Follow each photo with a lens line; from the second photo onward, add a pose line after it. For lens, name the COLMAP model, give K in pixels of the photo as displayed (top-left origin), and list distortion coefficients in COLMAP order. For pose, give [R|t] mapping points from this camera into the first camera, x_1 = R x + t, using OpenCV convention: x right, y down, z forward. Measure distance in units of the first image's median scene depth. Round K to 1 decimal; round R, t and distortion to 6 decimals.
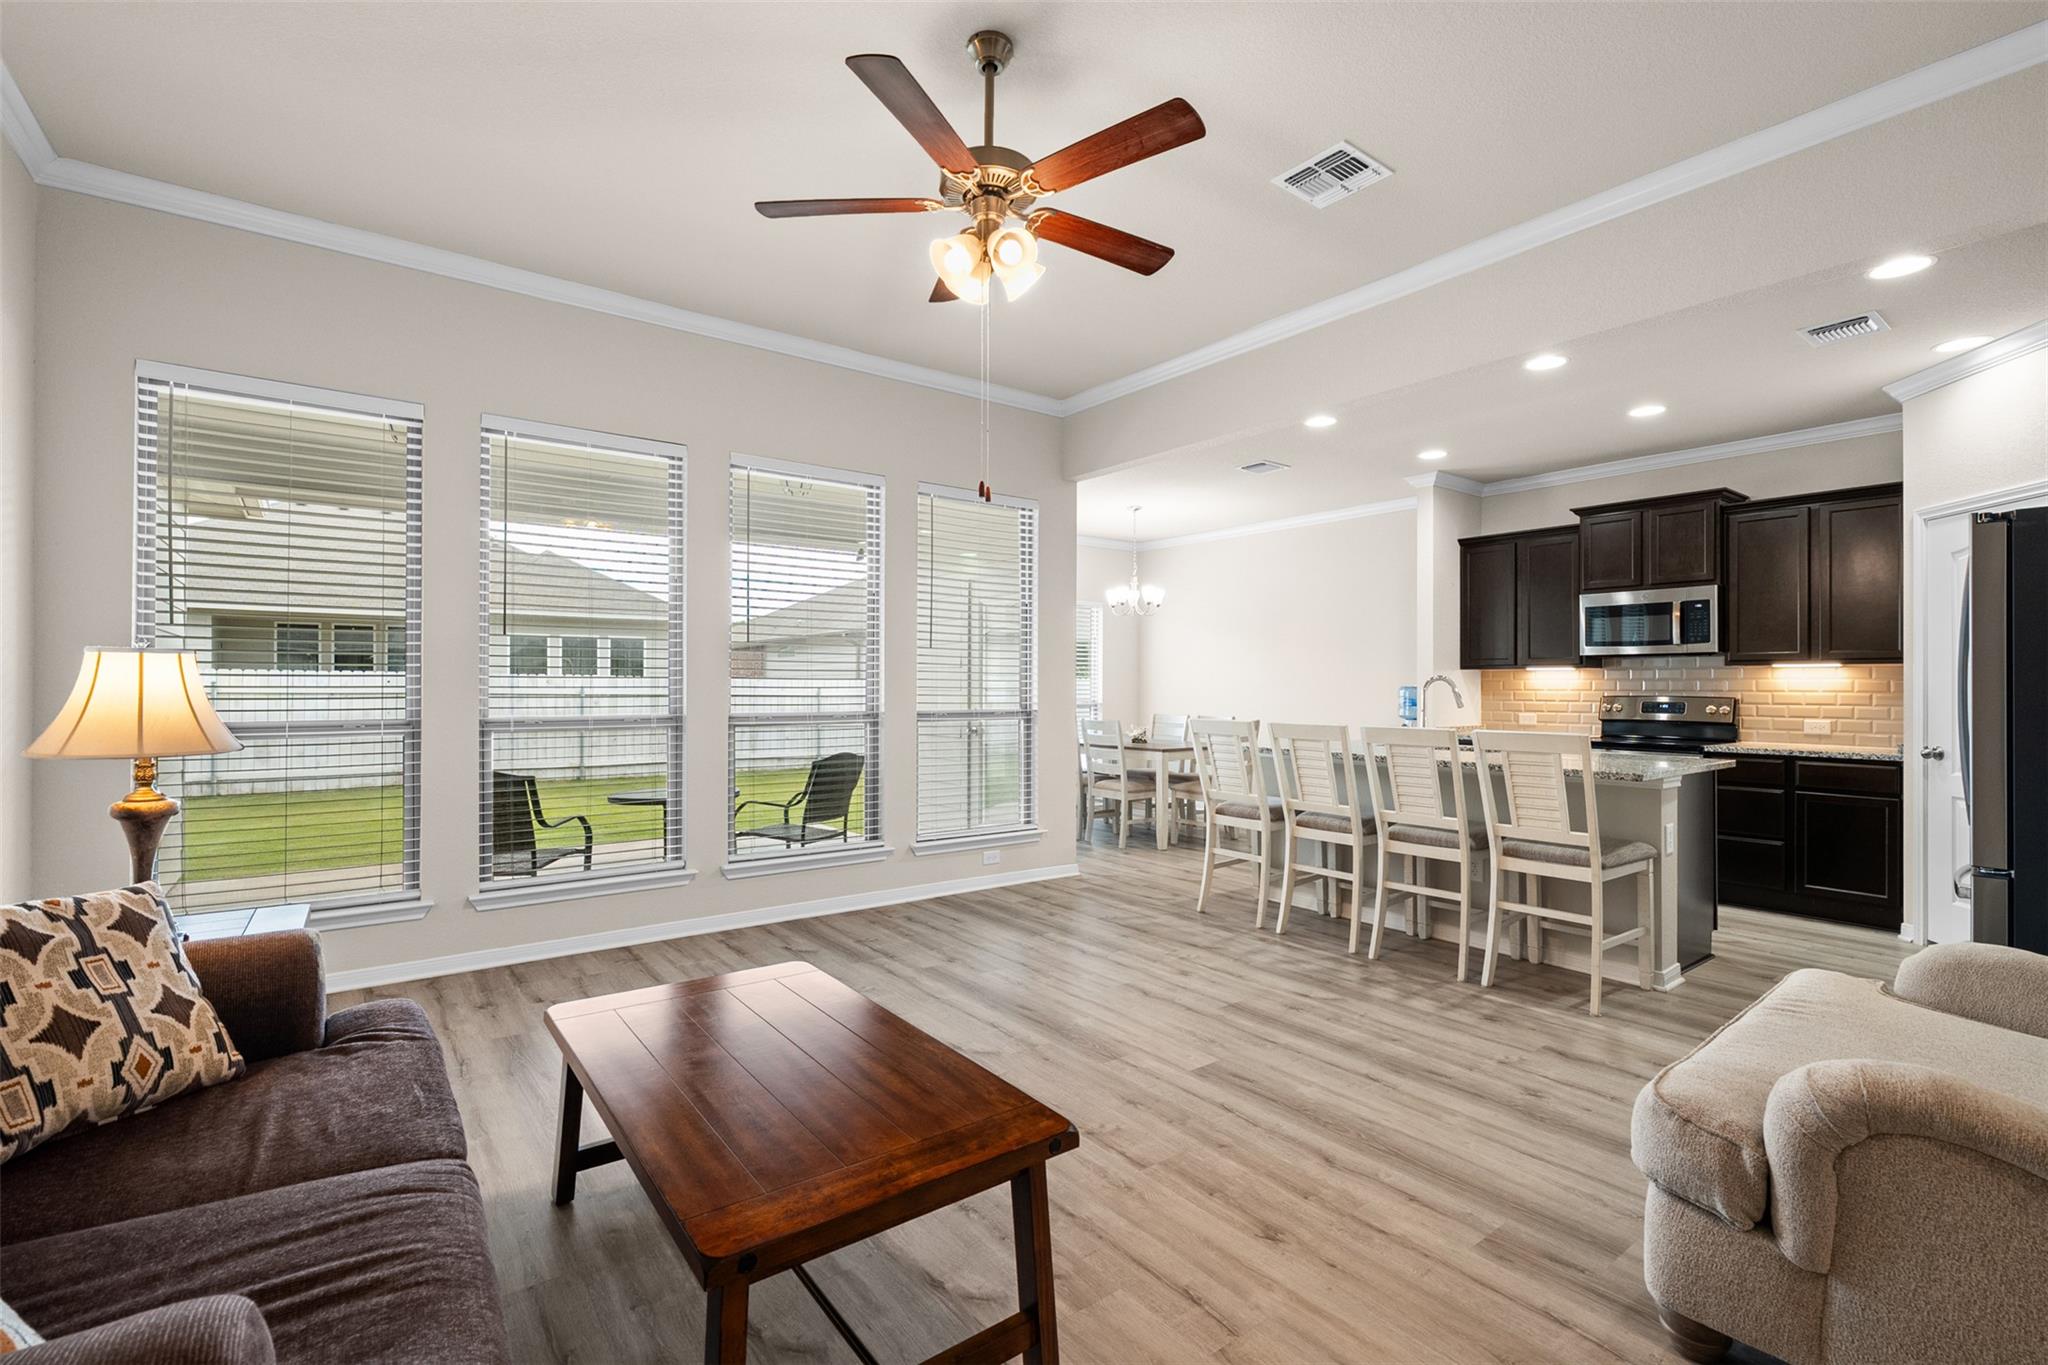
lens RADIAL K [[919.5, 0, 1029.6], [0, 919.5, 677.9], [0, 0, 1]] dist [-0.006007, 0.002856]
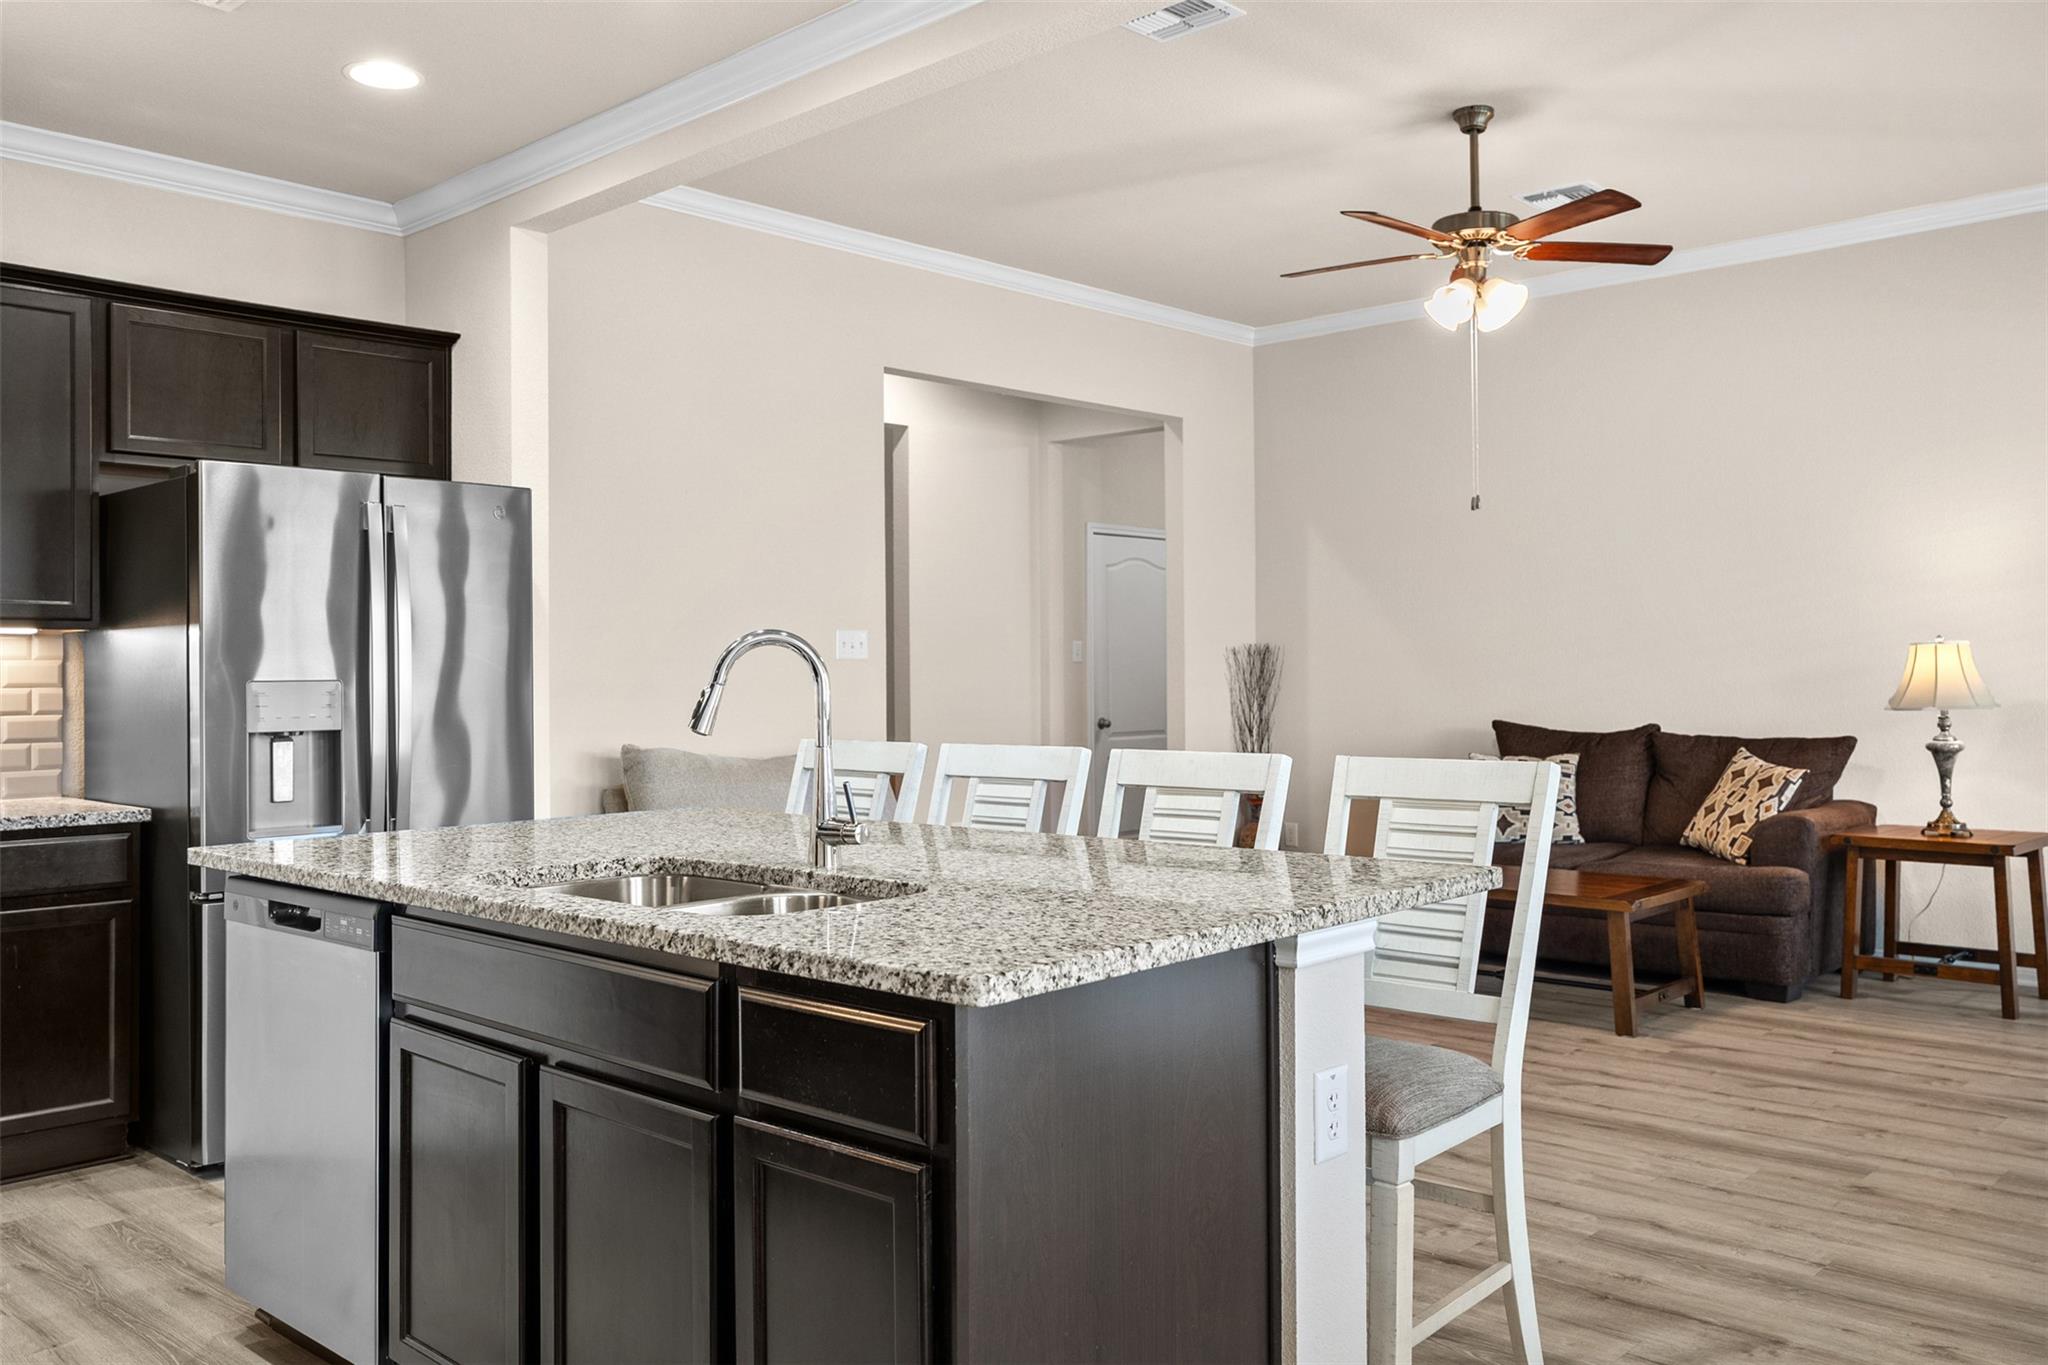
lens RADIAL K [[1623.9, 0, 1030.1], [0, 1623.9, 656.7], [0, 0, 1]] dist [0.013481, -0.012115]
pose [[-0.986711, 0.002029, -0.162470, 0.536250], [0.005351, 0.999785, -0.020015, 0.020815], [0.162394, -0.020618, -0.986511, 1.857236]]
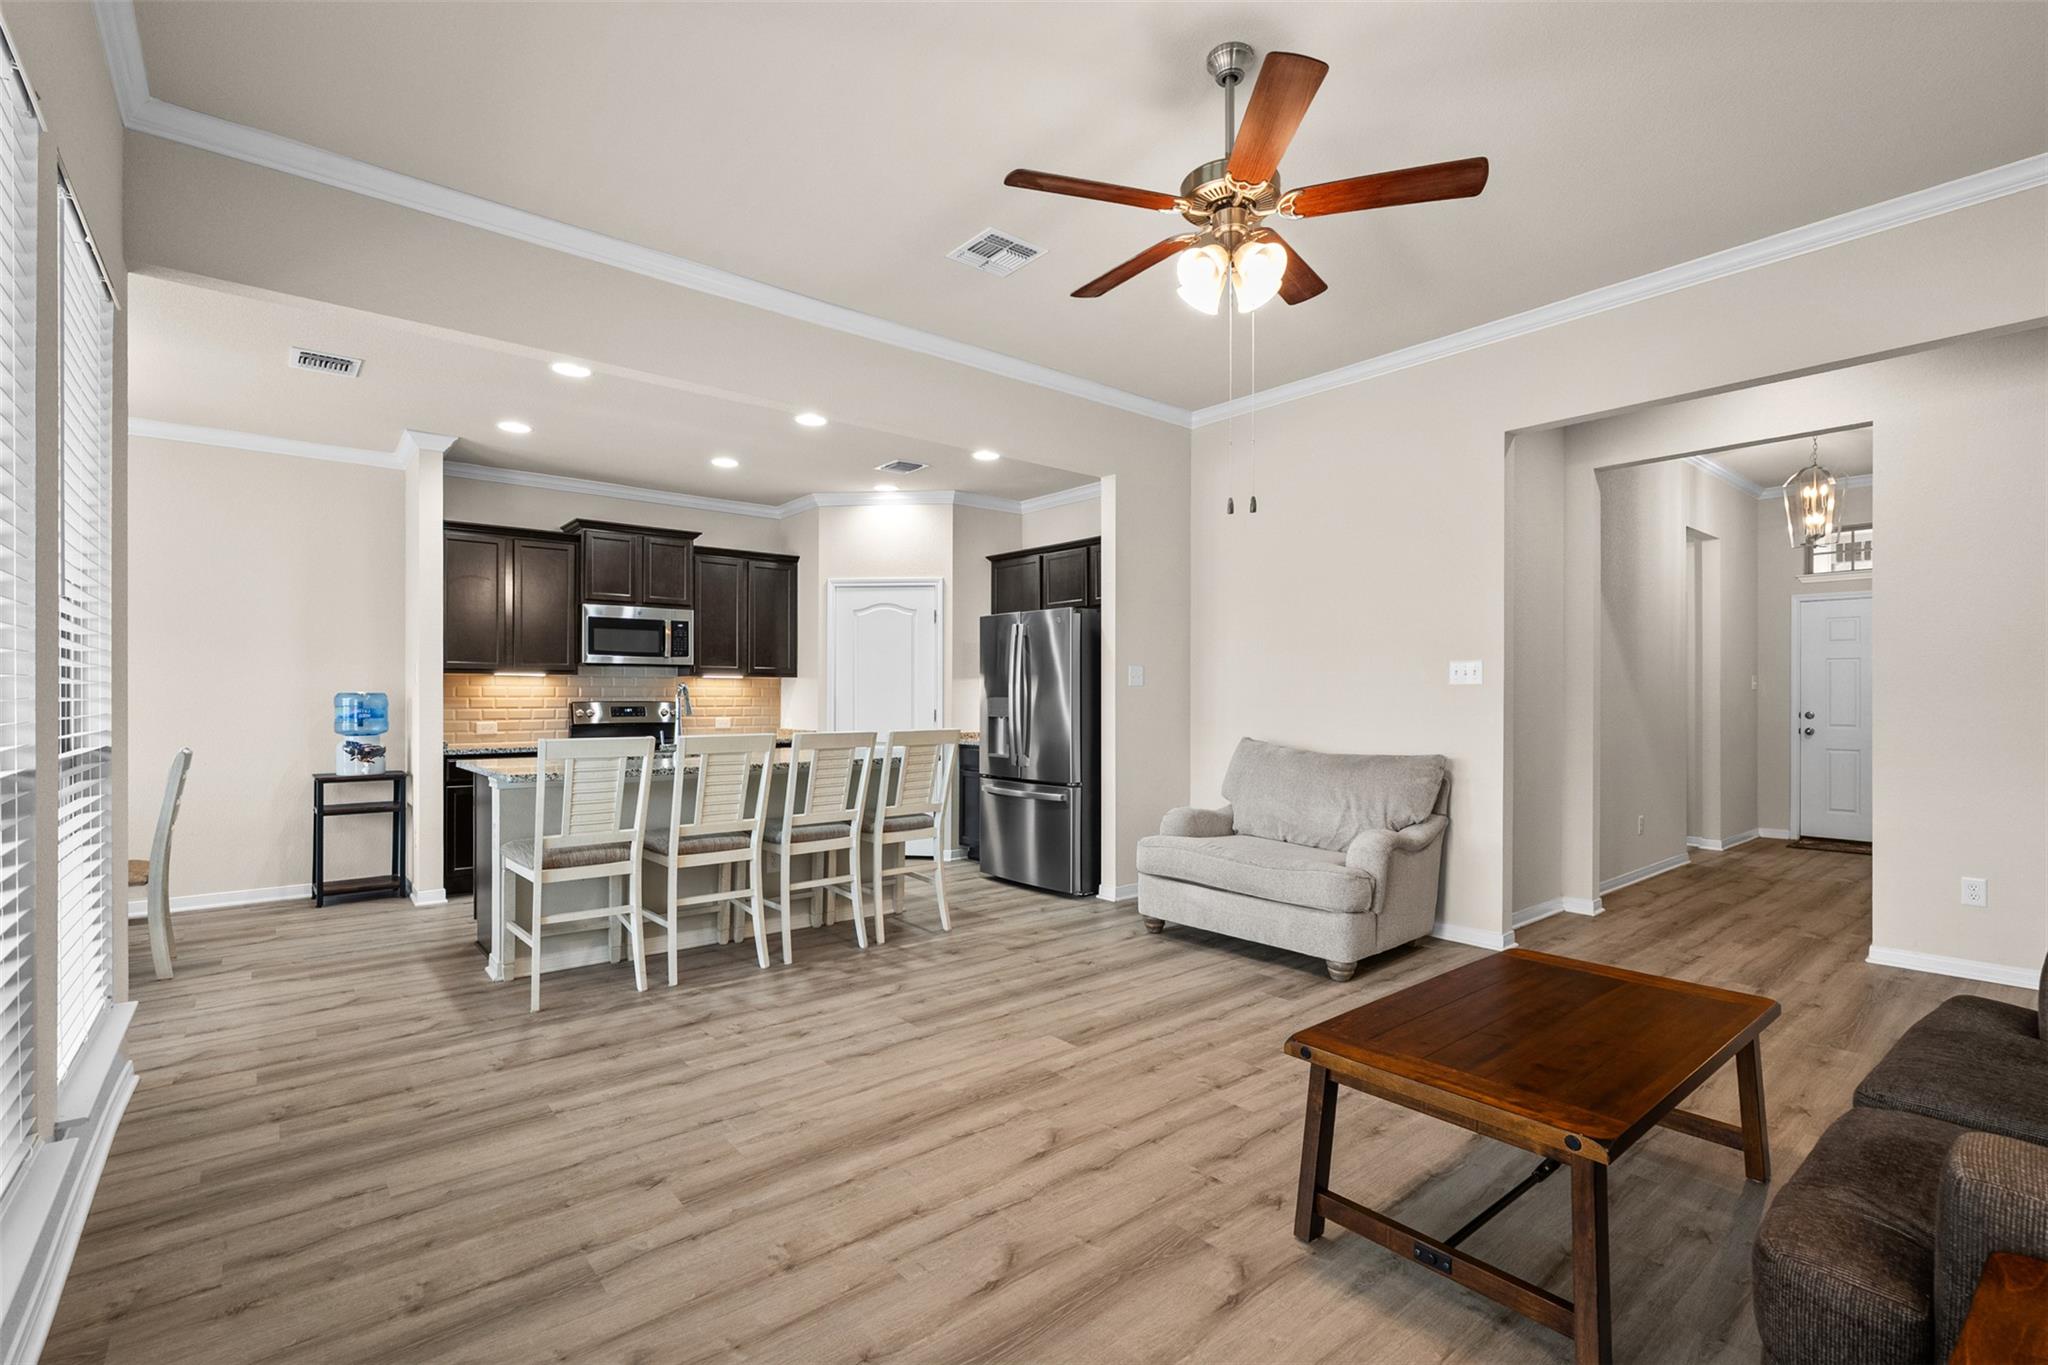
lens RADIAL K [[919.5, 0, 1023.1], [0, 919.5, 697.9], [0, 0, 1]] dist [-0.006007, 0.002856]
pose [[-0.039862, -0.007758, 0.999175, -0.660856], [-0.009967, 0.999923, 0.007366, 0.003069], [-0.999155, -0.009666, -0.039936, 0.803121]]
